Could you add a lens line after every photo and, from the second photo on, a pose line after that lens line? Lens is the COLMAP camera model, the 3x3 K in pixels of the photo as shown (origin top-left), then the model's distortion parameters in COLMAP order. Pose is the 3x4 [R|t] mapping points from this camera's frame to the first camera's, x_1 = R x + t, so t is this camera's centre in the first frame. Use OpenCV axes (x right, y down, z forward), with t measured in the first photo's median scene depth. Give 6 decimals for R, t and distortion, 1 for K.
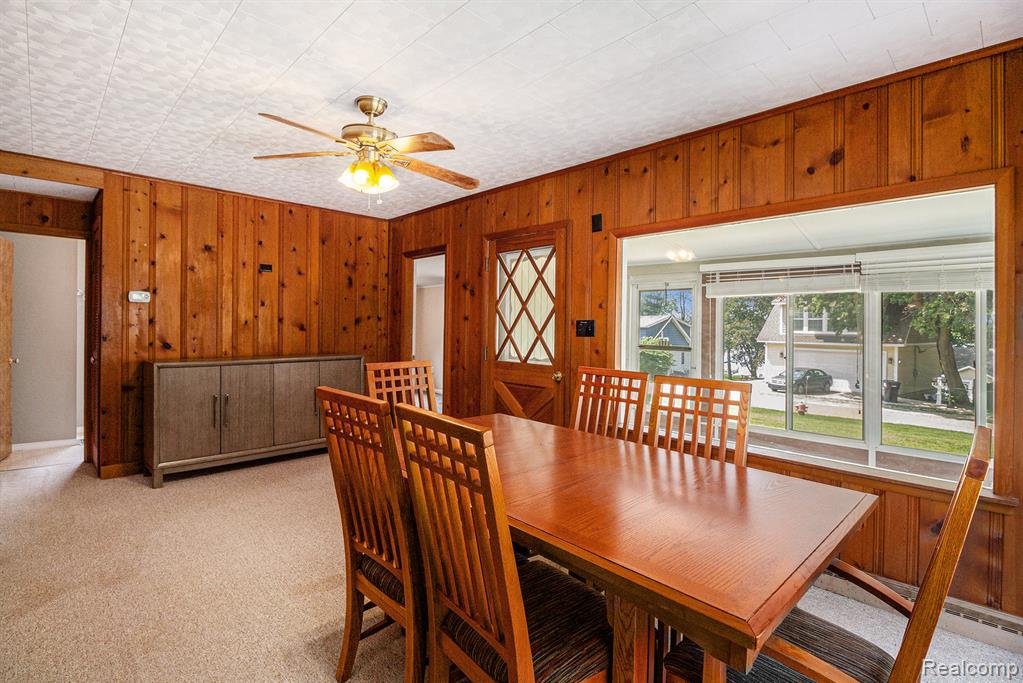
lens RADIAL K [[490.6, 0, 514.4], [0, 490.6, 335.1], [0, 0, 1]] dist [-0.010260, -0.001254]
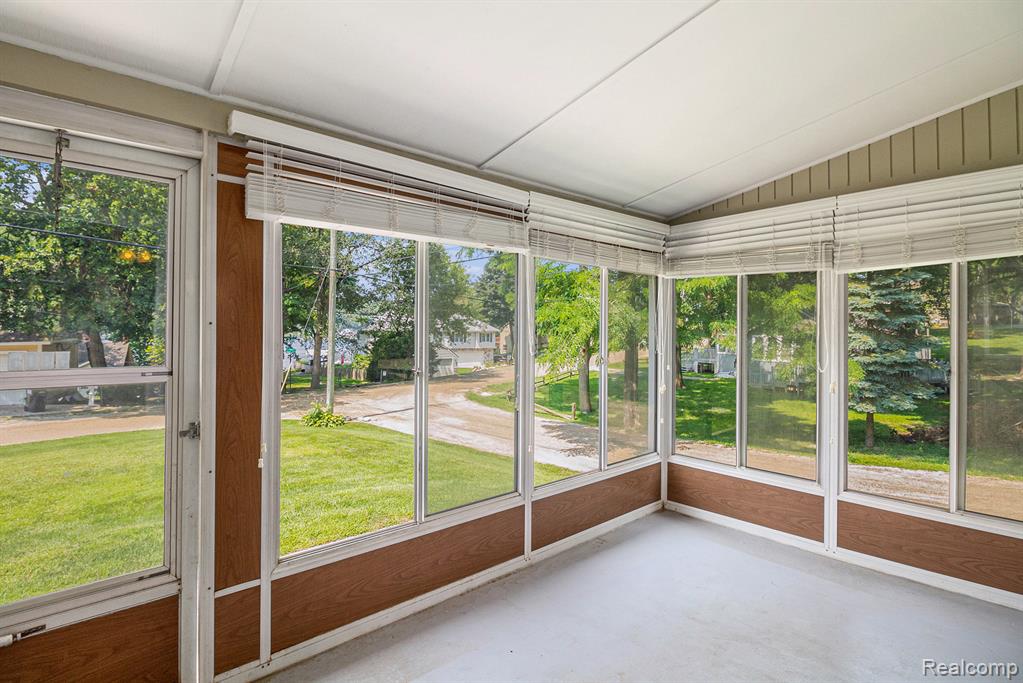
lens RADIAL K [[490.6, 0, 510.4], [0, 490.6, 333.7], [0, 0, 1]] dist [-0.010260, -0.001254]
pose [[0.024984, -0.017725, 0.999531, 0.067886], [0.003766, 0.999837, 0.017637, 0.002396], [-0.999681, 0.003324, 0.025046, 0.997975]]
